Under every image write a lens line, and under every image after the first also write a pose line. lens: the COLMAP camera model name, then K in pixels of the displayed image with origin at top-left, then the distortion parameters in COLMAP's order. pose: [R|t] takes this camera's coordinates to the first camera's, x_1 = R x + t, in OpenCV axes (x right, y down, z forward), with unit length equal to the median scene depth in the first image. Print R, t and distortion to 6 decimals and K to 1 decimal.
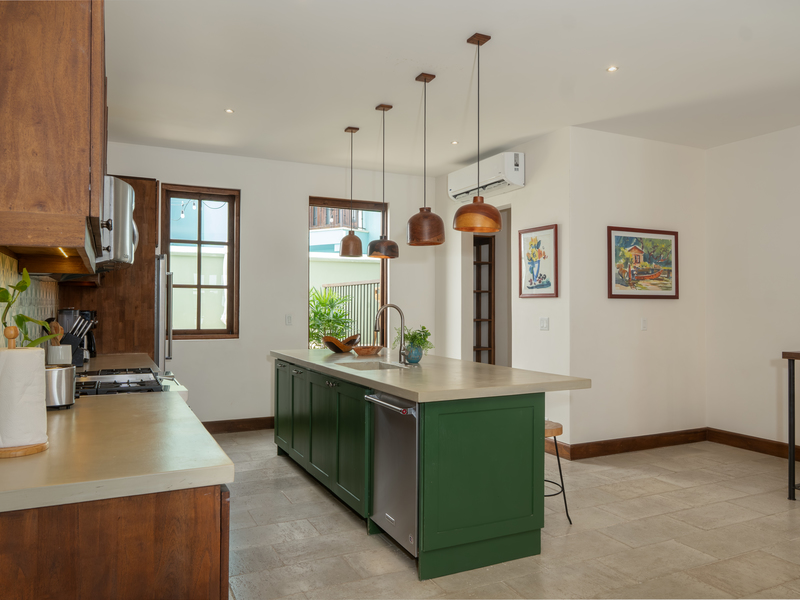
lens RADIAL K [[590.7, 0, 397.3], [0, 590.7, 297.8], [0, 0, 1]] dist [0.003417, -0.000709]
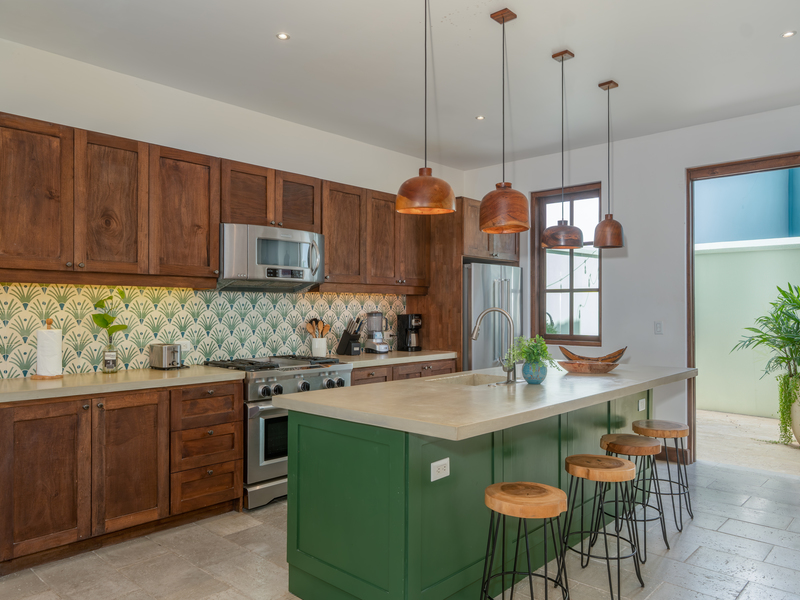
lens RADIAL K [[590.7, 0, 396.0], [0, 590.7, 301.6], [0, 0, 1]] dist [0.003417, -0.000709]
pose [[0.359472, -0.011754, -0.933082, 0.510730], [0.010014, 0.999912, -0.008738, 0.005097], [0.933102, -0.006203, 0.359558, 0.427923]]
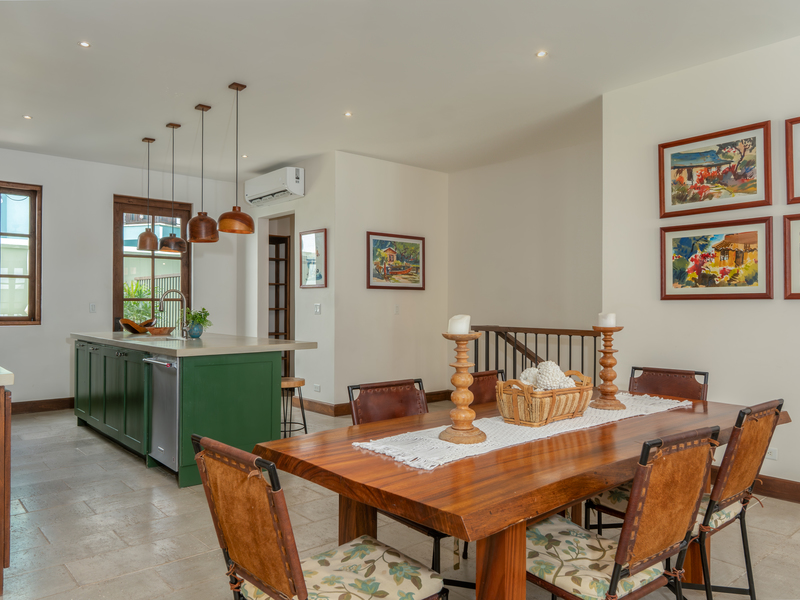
lens RADIAL K [[590.7, 0, 395.6], [0, 590.7, 303.3], [0, 0, 1]] dist [0.003417, -0.000709]
pose [[0.965921, 0.001189, 0.258834, 0.085355], [-0.003865, 0.999944, 0.009830, 0.018926], [-0.258808, -0.010495, 0.965872, -0.227222]]
